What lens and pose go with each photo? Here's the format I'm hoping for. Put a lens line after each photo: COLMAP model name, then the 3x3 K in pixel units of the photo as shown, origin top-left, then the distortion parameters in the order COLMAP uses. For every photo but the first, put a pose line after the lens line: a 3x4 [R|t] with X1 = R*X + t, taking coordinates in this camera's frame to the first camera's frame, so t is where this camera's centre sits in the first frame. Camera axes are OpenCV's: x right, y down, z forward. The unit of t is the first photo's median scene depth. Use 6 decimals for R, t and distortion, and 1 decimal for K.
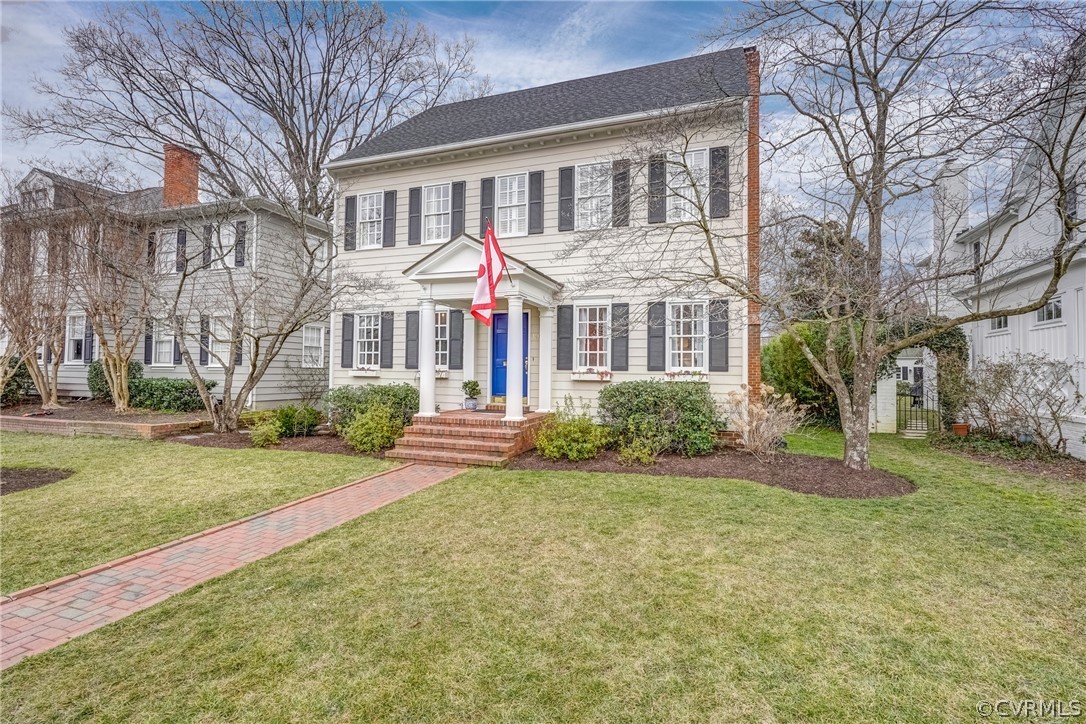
lens RADIAL K [[492.6, 0, 546.3], [0, 492.6, 354.6], [0, 0, 1]] dist [-0.005432, 0.002457]
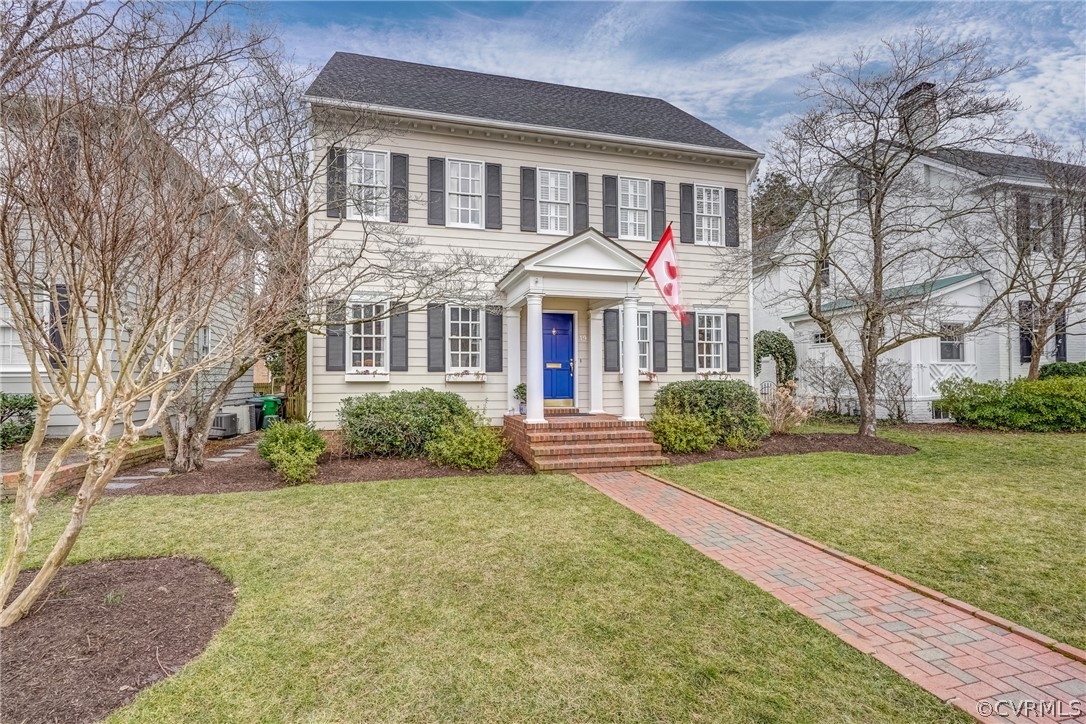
lens RADIAL K [[492.6, 0, 541.7], [0, 492.6, 369.5], [0, 0, 1]] dist [-0.005432, 0.002457]
pose [[0.837840, -0.005721, 0.545885, -0.689455], [-0.009958, 0.999619, 0.025759, 0.002114], [-0.545825, -0.027018, 0.837464, 0.216993]]
